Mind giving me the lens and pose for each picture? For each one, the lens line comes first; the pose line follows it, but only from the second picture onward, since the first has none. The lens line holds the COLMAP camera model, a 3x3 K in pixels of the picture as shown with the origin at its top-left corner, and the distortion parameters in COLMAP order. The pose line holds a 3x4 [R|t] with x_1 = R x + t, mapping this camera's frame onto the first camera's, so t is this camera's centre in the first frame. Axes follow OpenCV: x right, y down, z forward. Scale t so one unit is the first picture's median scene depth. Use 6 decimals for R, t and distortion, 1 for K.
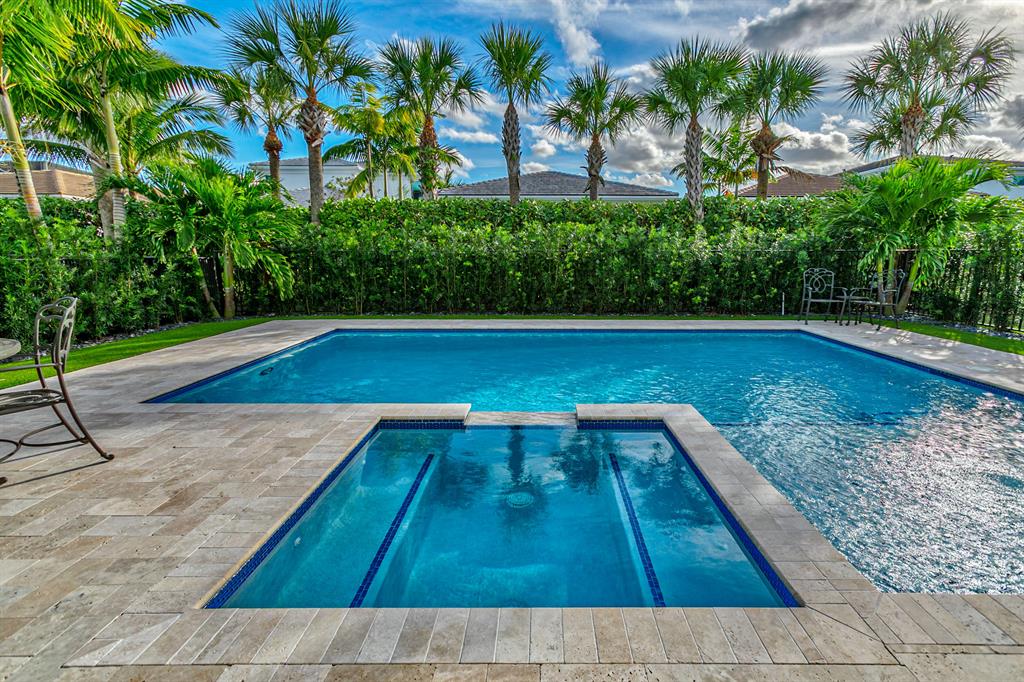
lens RADIAL K [[460.0, 0, 546.1], [0, 460.0, 347.3], [0, 0, 1]] dist [-0.002993, 0.002616]
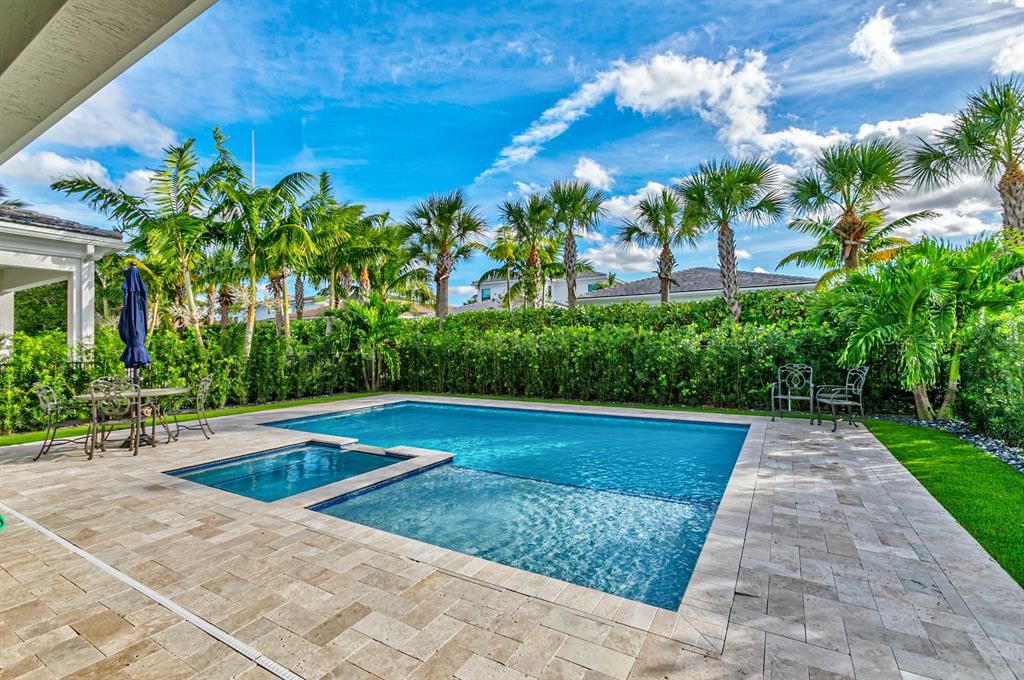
lens RADIAL K [[460.0, 0, 513.6], [0, 460.0, 339.9], [0, 0, 1]] dist [-0.002993, 0.002616]
pose [[0.856820, -0.016940, -0.515338, 0.534239], [-0.092072, 0.978370, -0.185245, 0.010334], [0.507329, 0.206170, 0.836727, -0.102898]]
